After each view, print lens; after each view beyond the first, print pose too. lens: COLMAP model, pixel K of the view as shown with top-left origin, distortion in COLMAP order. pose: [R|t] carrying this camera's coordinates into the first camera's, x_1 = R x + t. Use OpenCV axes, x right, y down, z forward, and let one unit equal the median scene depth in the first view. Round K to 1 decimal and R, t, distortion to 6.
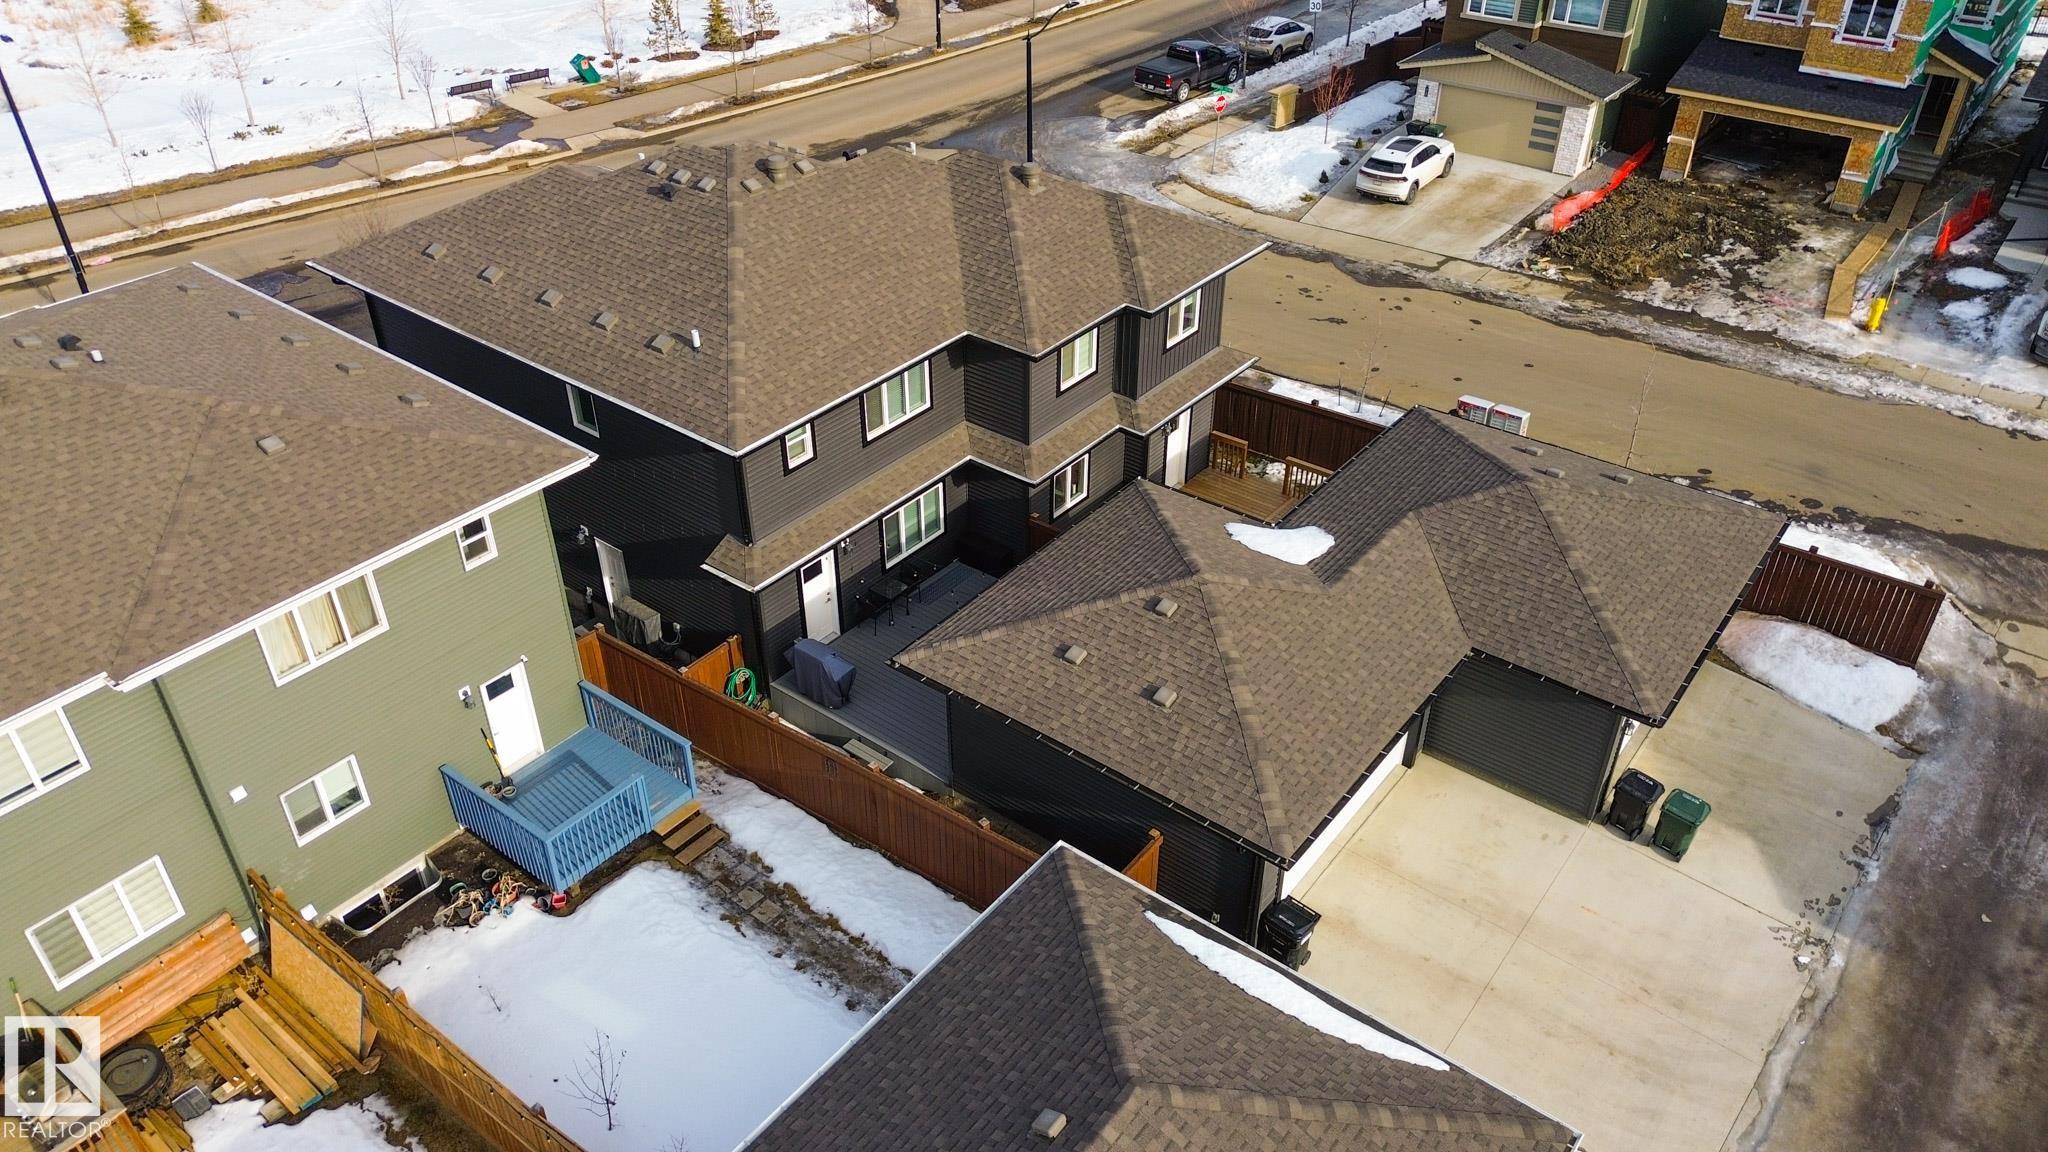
lens RADIAL K [[1462.3, 0, 1024.0], [0, 1462.3, 576.0], [0, 0, 1]] dist [0.064642, -0.055891]
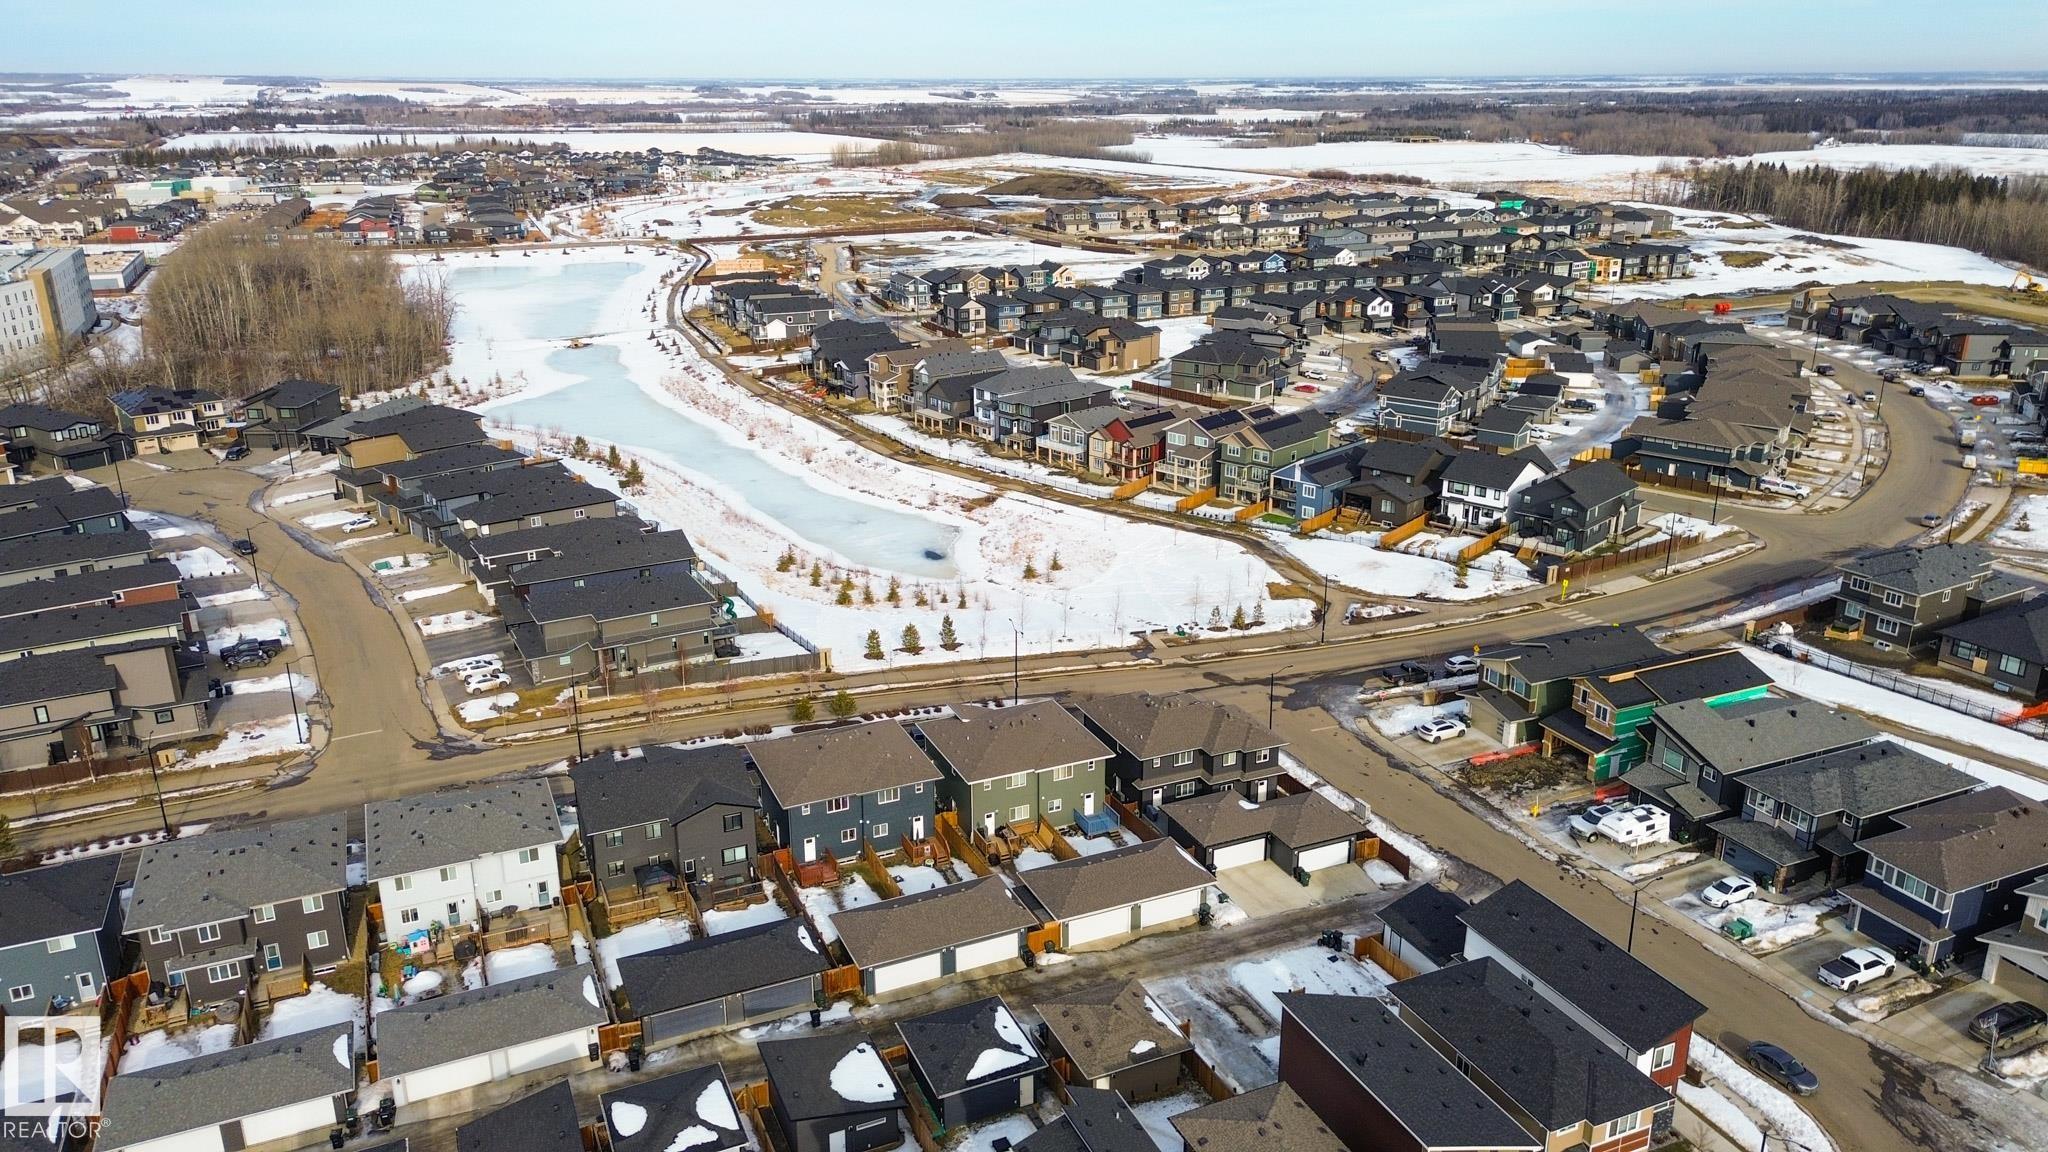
lens RADIAL K [[1462.3, 0, 1024.0], [0, 1462.3, 576.0], [0, 0, 1]] dist [0.064642, -0.055891]
pose [[0.883600, 0.154657, -0.441965, 0.721895], [-0.266809, 0.941955, -0.203800, 0.207852], [0.384791, 0.297998, 0.873575, -1.720371]]
